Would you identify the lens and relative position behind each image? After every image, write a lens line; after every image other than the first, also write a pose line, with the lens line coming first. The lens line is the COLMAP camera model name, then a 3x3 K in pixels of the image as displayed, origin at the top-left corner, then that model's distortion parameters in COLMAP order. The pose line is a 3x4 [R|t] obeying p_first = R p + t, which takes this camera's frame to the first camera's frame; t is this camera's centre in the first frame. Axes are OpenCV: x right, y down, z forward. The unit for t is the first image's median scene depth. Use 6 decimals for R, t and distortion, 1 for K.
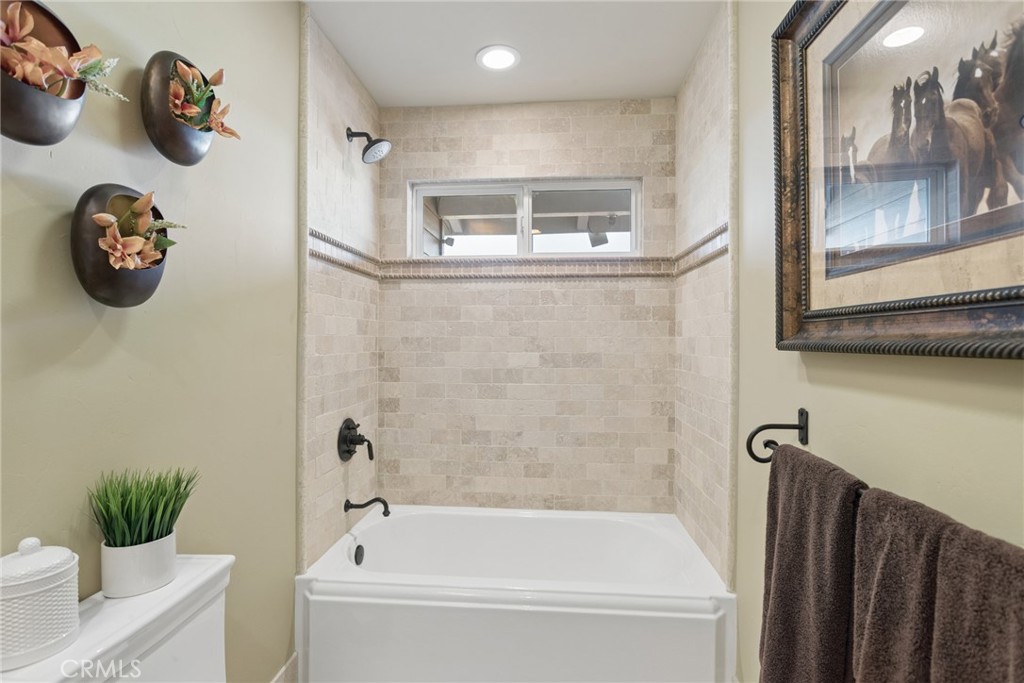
lens RADIAL K [[495.7, 0, 511.2], [0, 495.7, 337.3], [0, 0, 1]] dist [-0.022098, 0.010083]
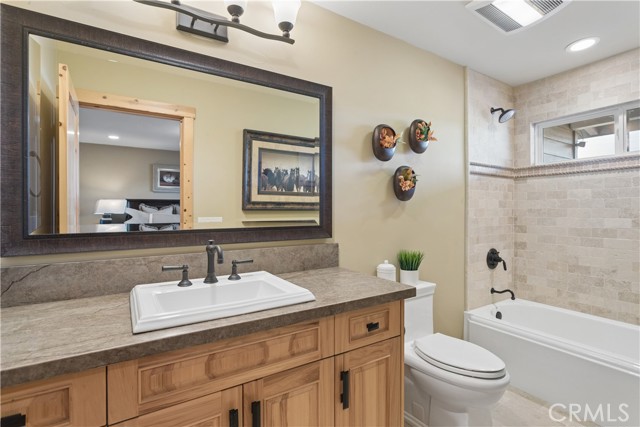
lens RADIAL K [[309.8, 0, 319.5], [0, 309.8, 210.9], [0, 0, 1]] dist [-0.022098, 0.010083]
pose [[0.602728, -0.002049, -0.797944, 0.259306], [0.005776, 0.999982, 0.001795, 0.000374], [0.797925, -0.005691, 0.602729, -0.352238]]
